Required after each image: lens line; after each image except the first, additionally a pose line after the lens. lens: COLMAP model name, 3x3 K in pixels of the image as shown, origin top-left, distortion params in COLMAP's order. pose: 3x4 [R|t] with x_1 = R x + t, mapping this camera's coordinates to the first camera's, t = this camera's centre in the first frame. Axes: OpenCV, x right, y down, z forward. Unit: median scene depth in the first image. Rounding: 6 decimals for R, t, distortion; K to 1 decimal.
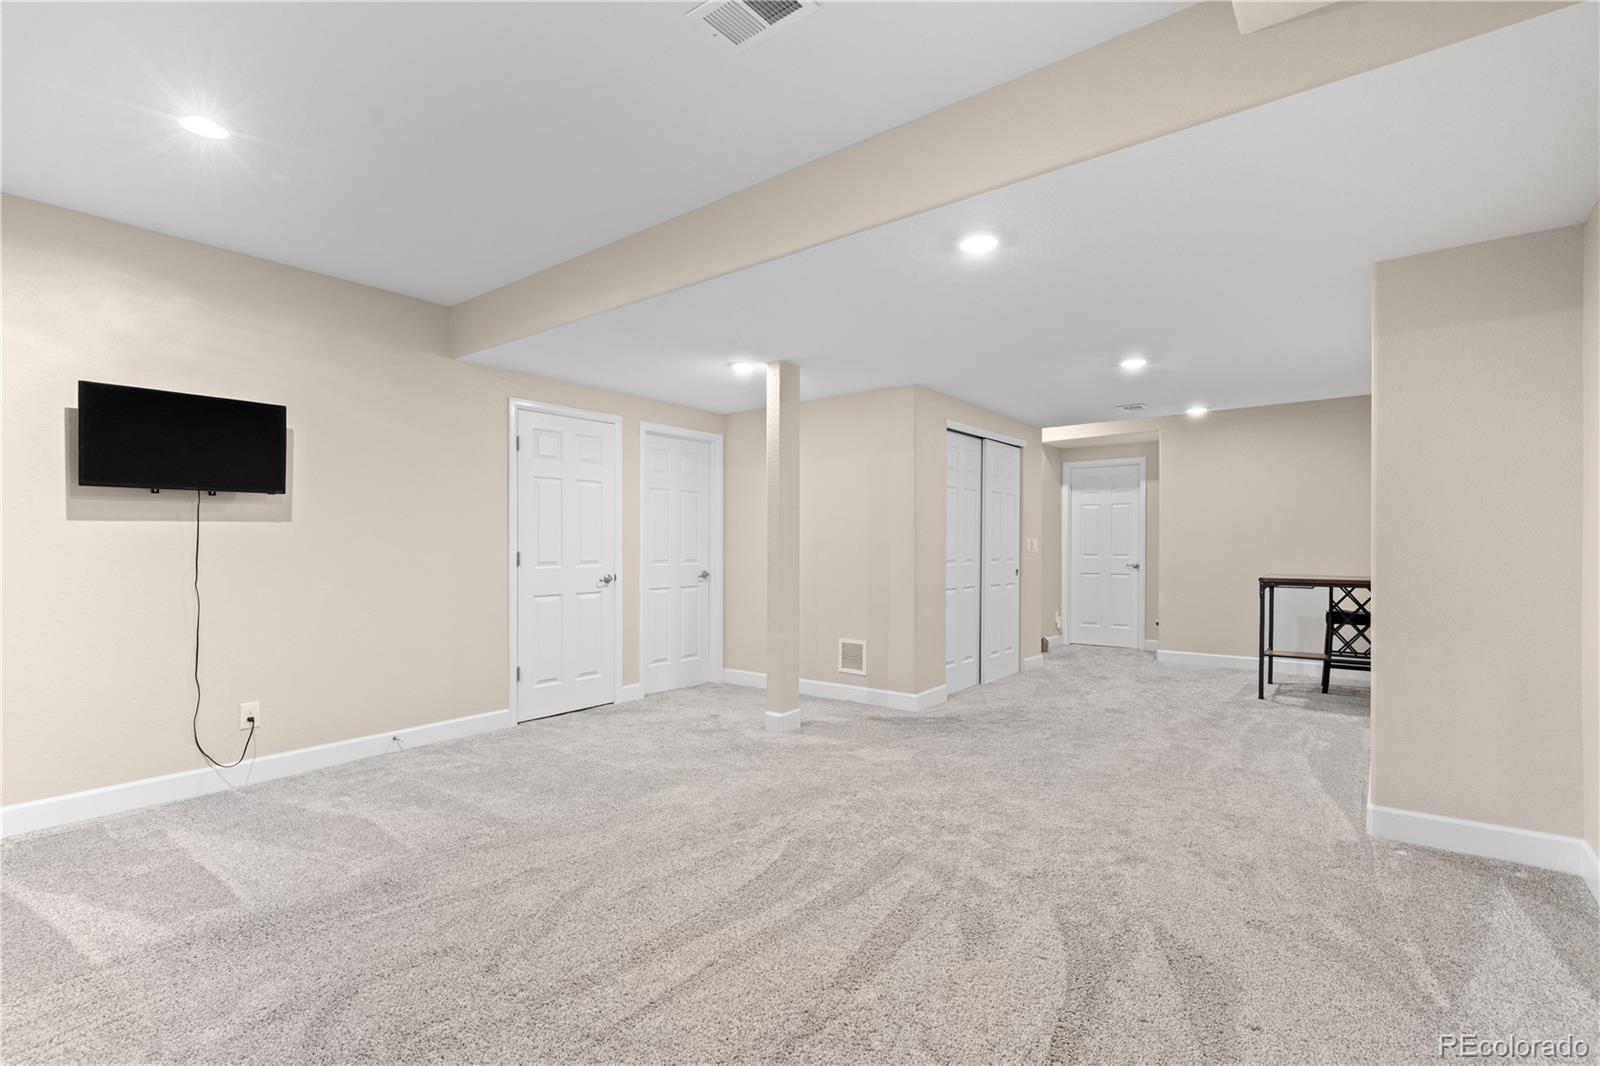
lens RADIAL K [[734.6, 0, 797.0], [0, 734.6, 541.3], [0, 0, 1]] dist [0.018000, -0.008921]
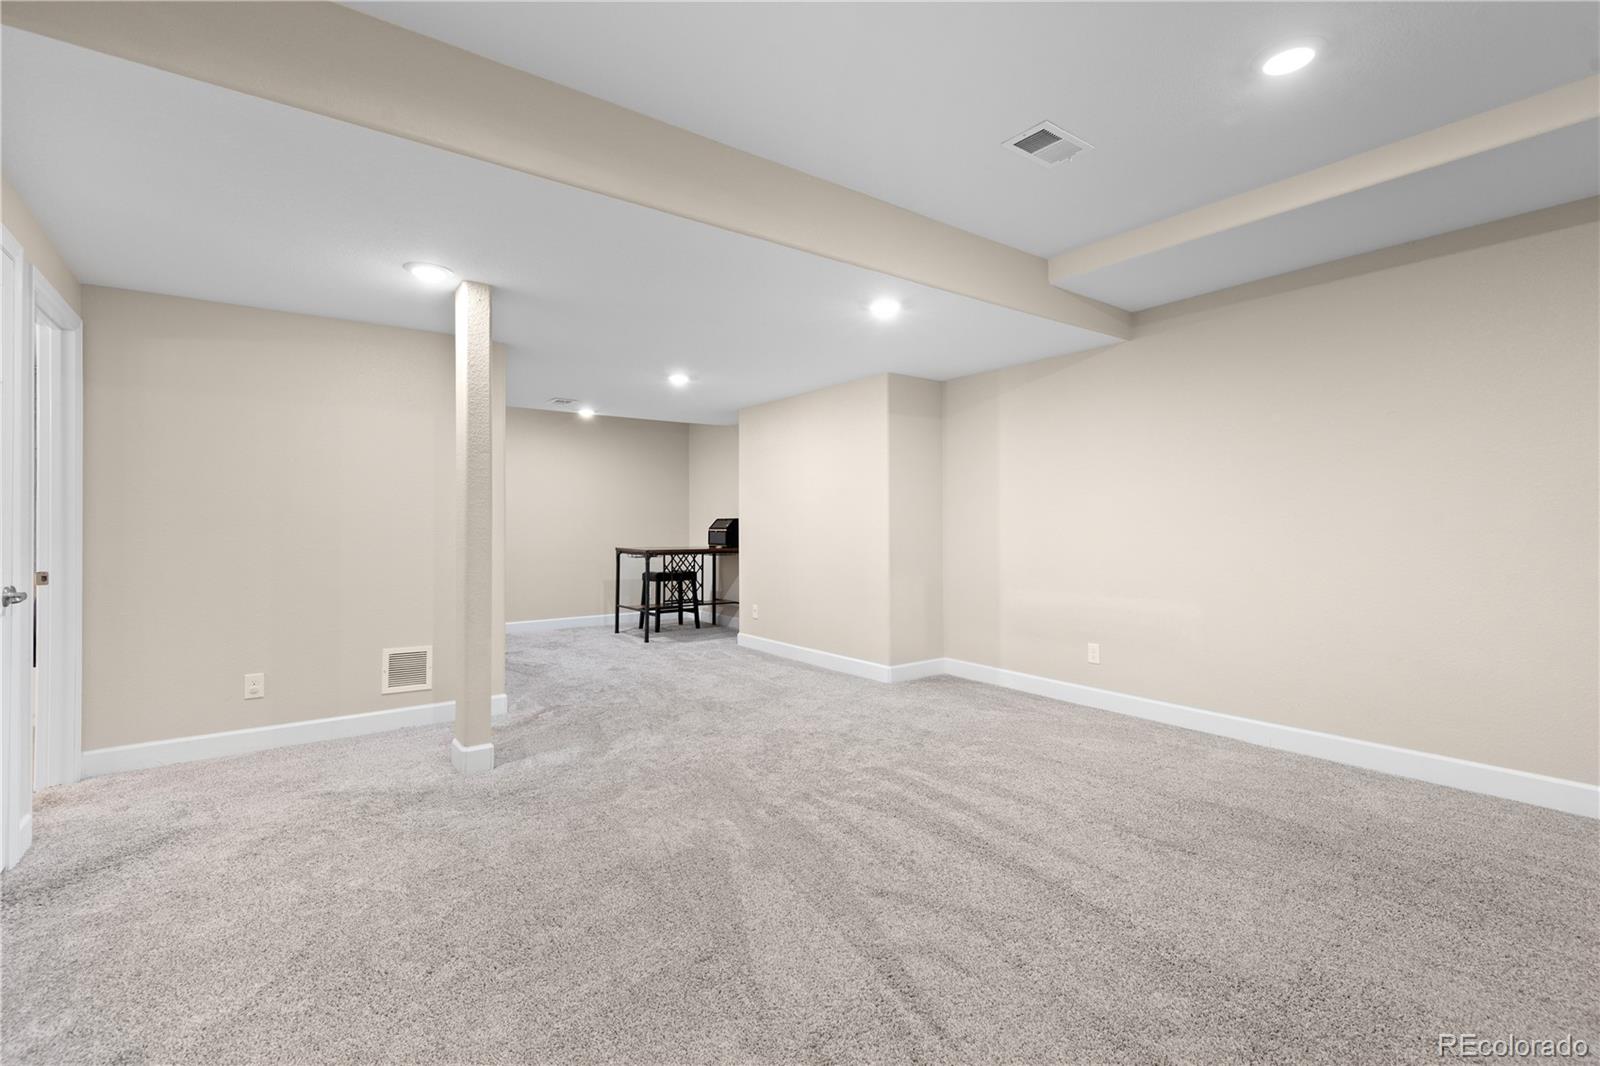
lens RADIAL K [[734.6, 0, 796.0], [0, 734.6, 526.2], [0, 0, 1]] dist [0.018000, -0.008921]
pose [[0.272808, -0.003594, 0.962062, -0.611709], [-0.002604, 0.999987, 0.004474, 0.001673], [-0.962065, -0.003725, 0.272795, 0.433421]]
